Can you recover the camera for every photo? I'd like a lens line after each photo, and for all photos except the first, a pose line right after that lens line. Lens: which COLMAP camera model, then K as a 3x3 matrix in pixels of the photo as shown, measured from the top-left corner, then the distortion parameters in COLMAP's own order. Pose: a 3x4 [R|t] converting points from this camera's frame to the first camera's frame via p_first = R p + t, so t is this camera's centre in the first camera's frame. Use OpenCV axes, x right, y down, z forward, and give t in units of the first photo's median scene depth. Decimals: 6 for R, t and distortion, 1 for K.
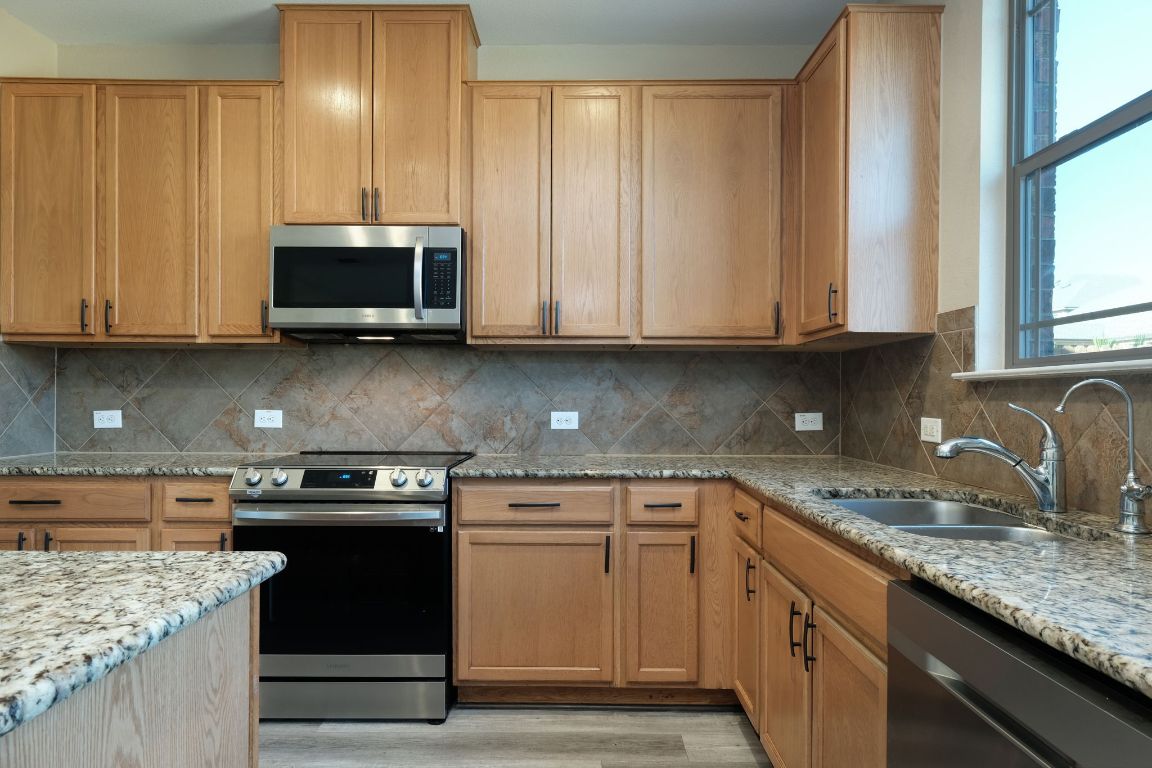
lens RADIAL K [[590.0, 0, 574.9], [0, 590.0, 397.2], [0, 0, 1]] dist [-0.003566, -0.001025]
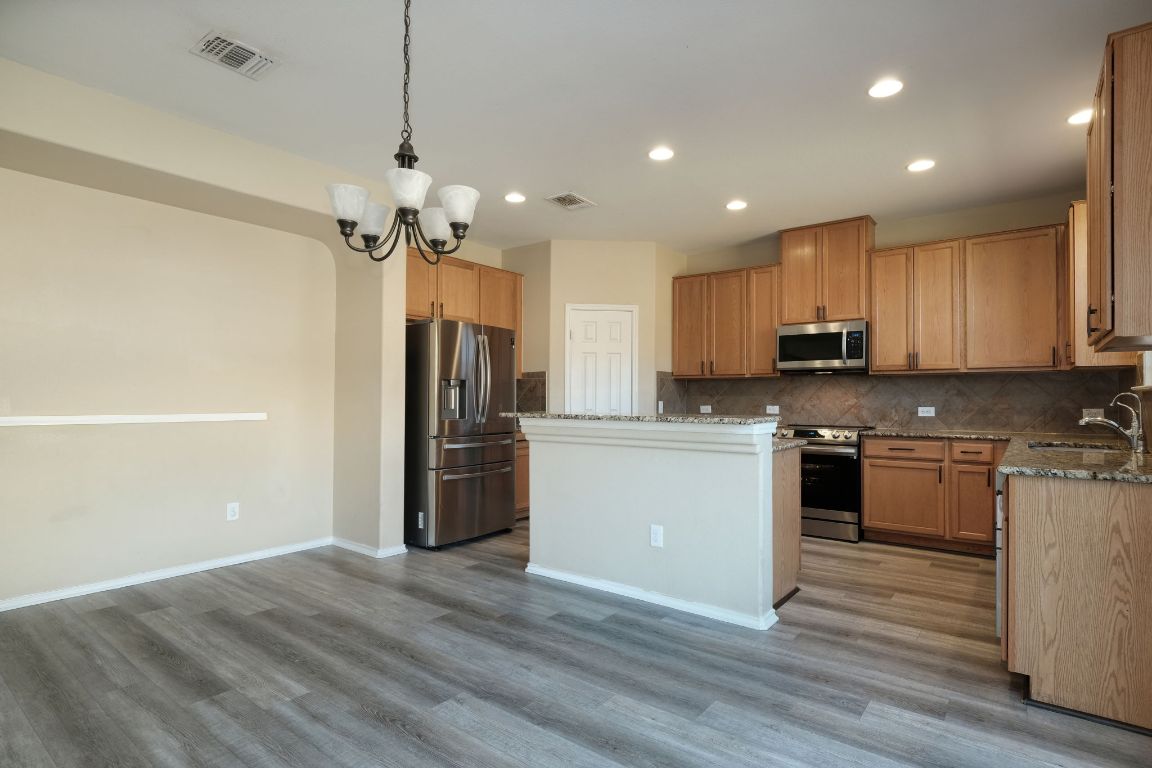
lens RADIAL K [[590.0, 0, 574.9], [0, 590.0, 397.2], [0, 0, 1]] dist [-0.003566, -0.001025]
pose [[0.770700, -0.004820, -0.637180, 0.354861], [0.003781, 0.999988, -0.002990, -0.006790], [0.637187, -0.000104, 0.770709, -1.316067]]
